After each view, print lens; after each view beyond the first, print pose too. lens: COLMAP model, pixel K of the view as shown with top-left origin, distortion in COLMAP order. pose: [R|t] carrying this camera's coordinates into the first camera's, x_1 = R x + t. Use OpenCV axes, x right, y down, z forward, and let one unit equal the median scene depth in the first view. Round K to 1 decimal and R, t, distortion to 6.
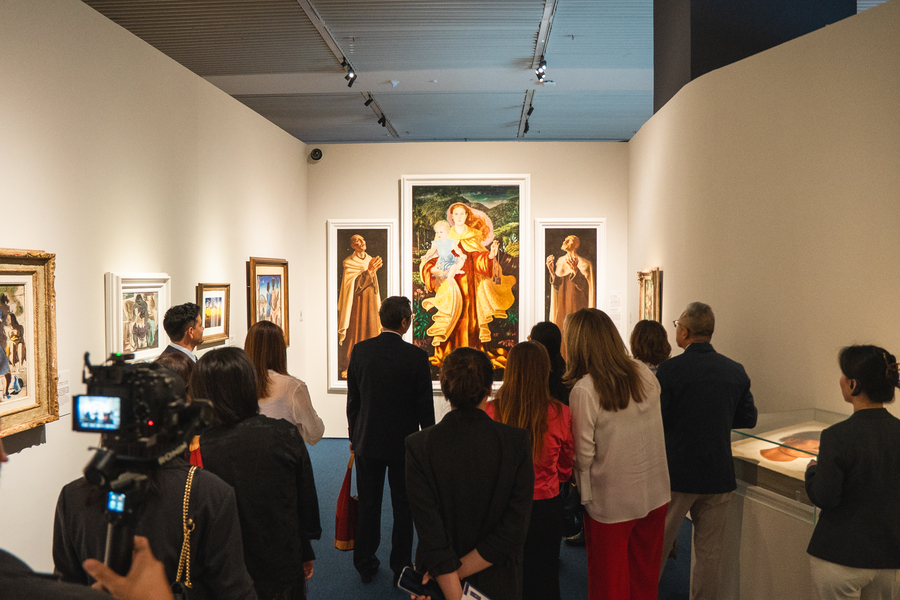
lens RADIAL K [[734.5, 0, 450.0], [0, 734.5, 300.0], [0, 0, 1]] dist [-0.146008, 0.172003]
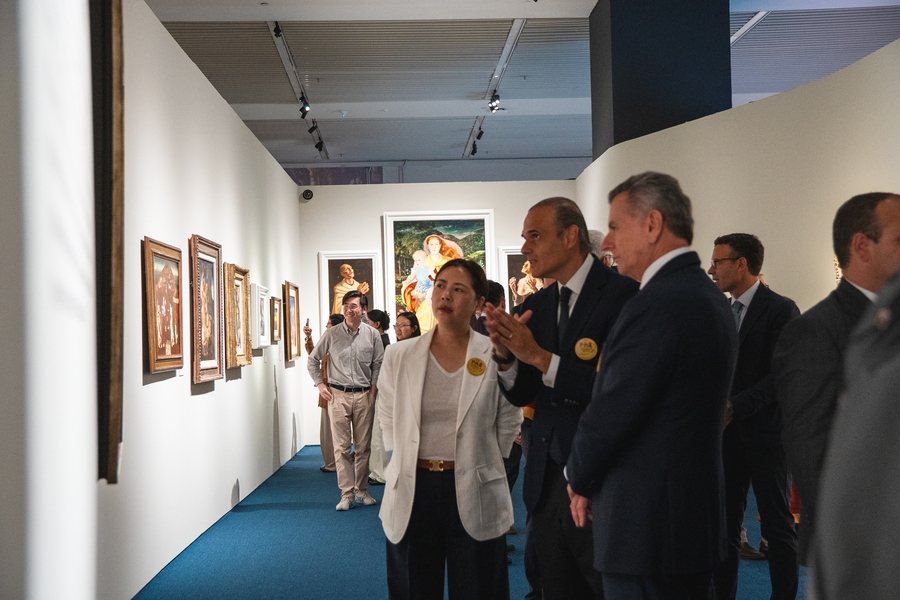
lens RADIAL K [[1134.7, 0, 450.0], [0, 1134.7, 300.0], [0, 0, 1]] dist [0.096121, 0.014013]
pose [[0.994313, -0.026216, 0.103218, -0.151391], [0.033162, 0.997258, -0.066162, 0.091807], [-0.101200, 0.069208, 0.992456, -0.794403]]
